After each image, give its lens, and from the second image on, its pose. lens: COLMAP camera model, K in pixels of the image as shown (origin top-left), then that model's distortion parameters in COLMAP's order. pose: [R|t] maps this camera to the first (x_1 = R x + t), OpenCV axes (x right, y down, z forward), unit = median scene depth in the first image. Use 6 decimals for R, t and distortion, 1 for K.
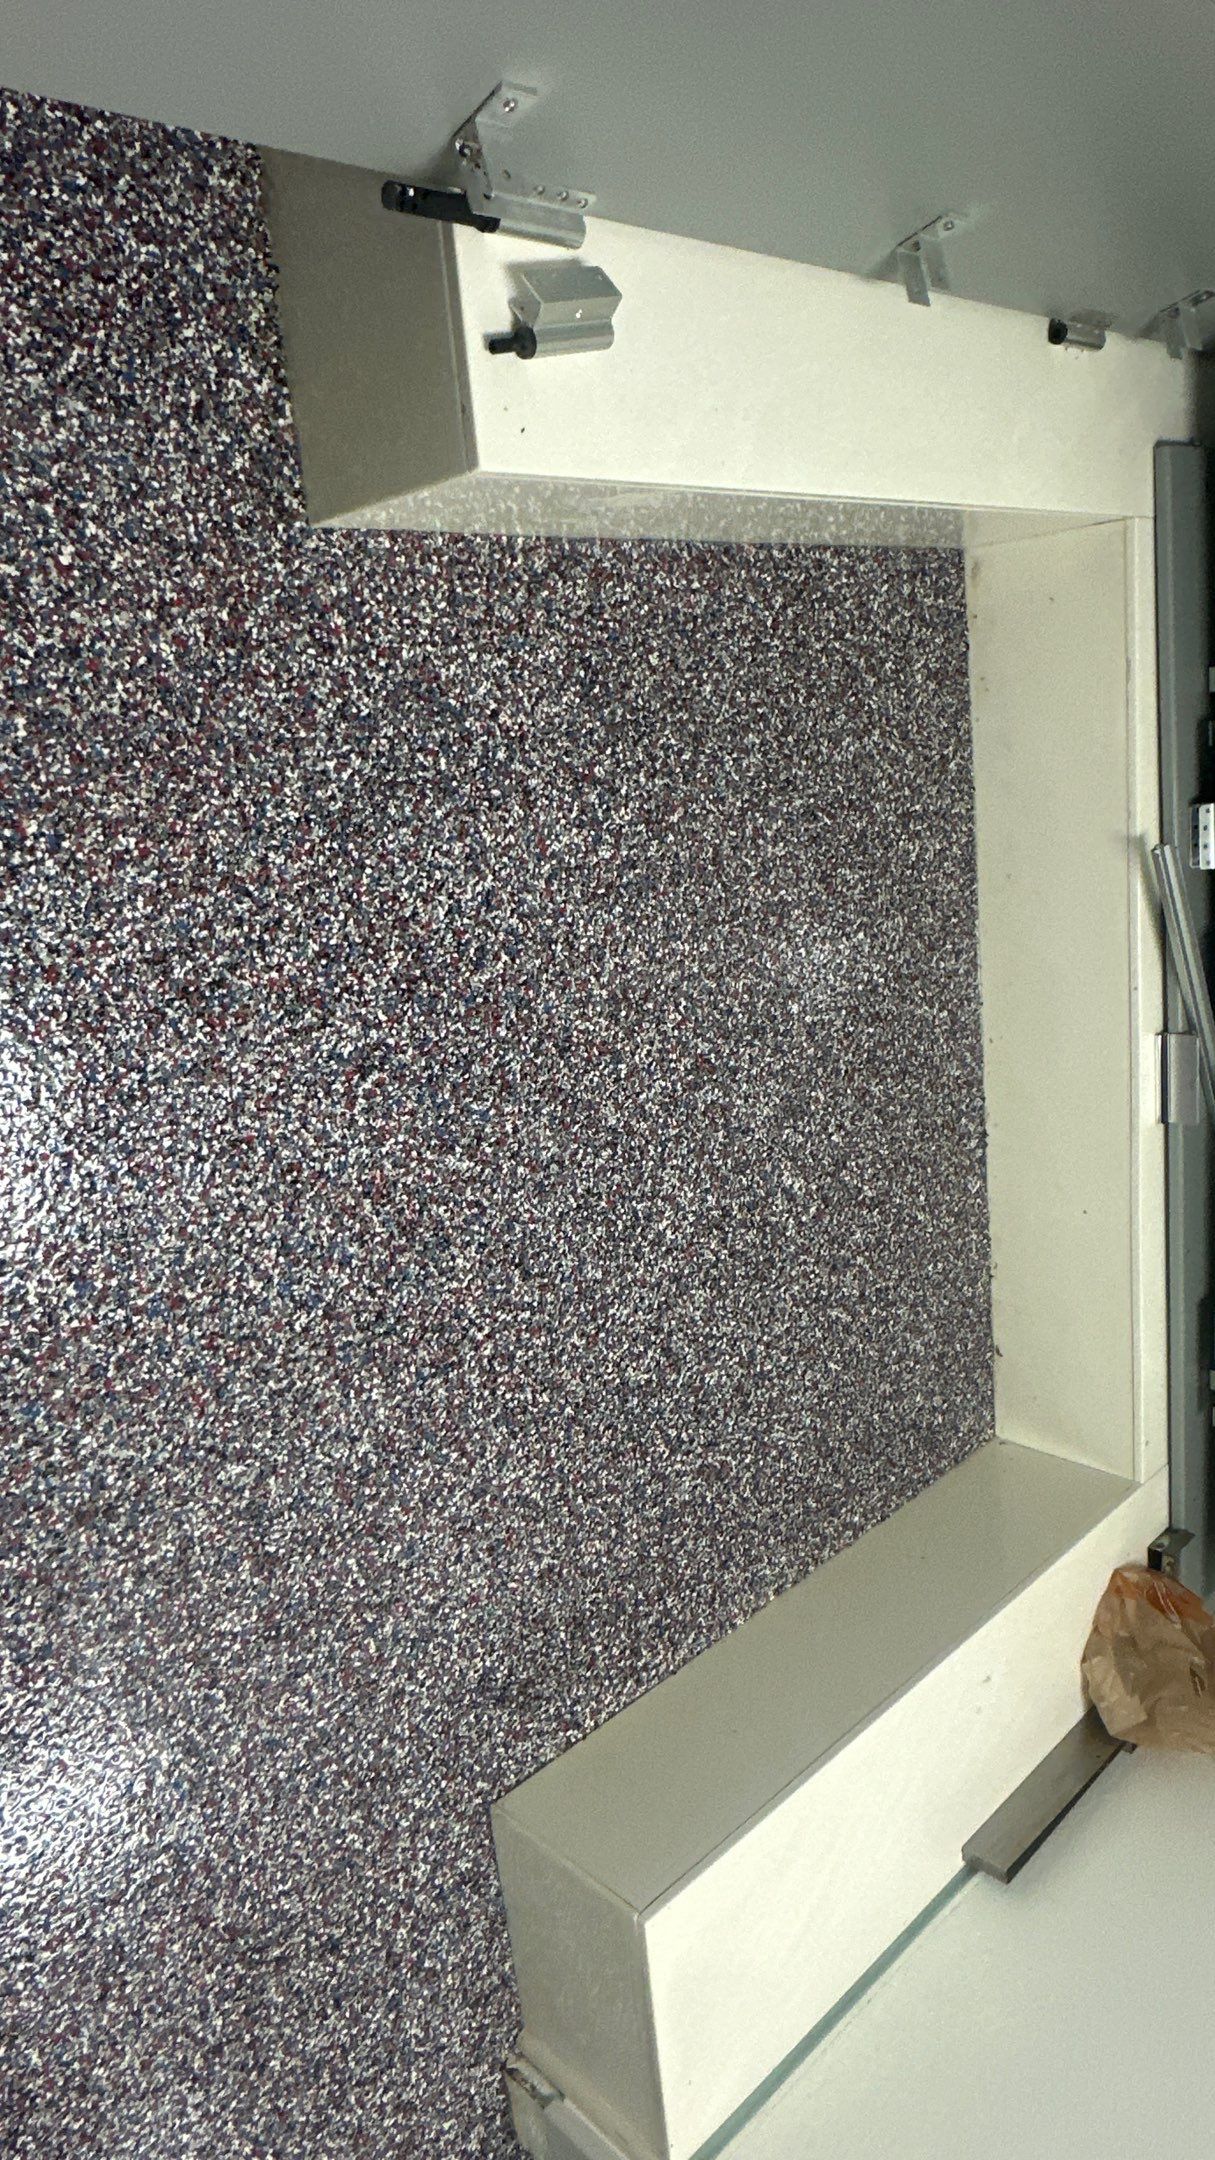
lens RADIAL K [[1408.9, 0, 606.0], [0, 1408.9, 1085.9], [0, 0, 1]] dist [-0.005797, 0.002777]
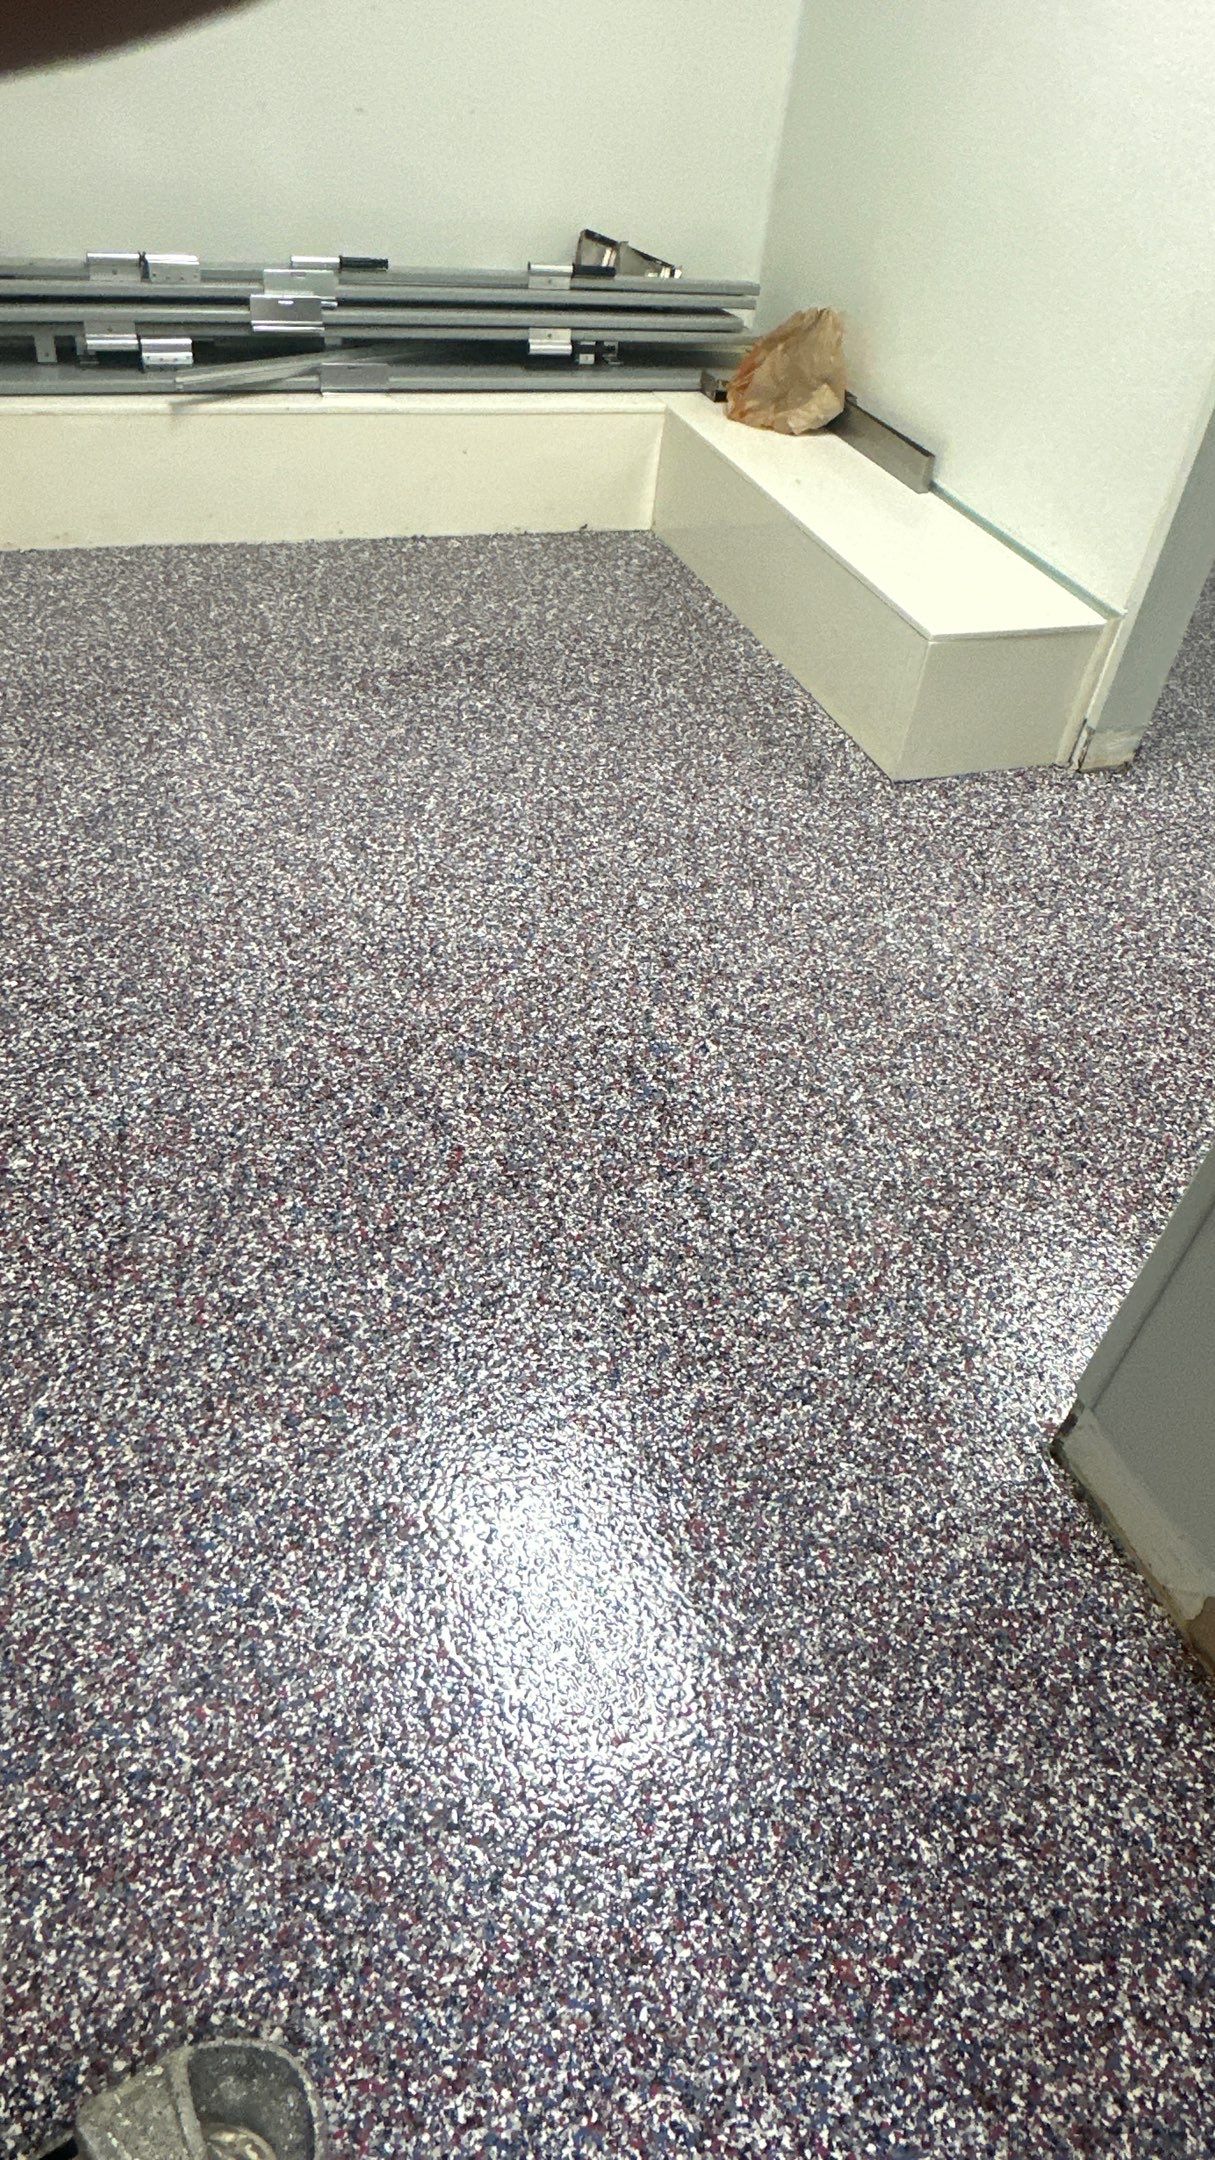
lens RADIAL K [[1408.9, 0, 608.2], [0, 1408.9, 1084.9], [0, 0, 1]] dist [-0.005797, 0.002777]
pose [[-0.088877, -0.993713, 0.068085, -0.567946], [0.992984, -0.083044, 0.084179, 0.101396], [-0.077996, 0.075089, 0.994122, -0.455936]]
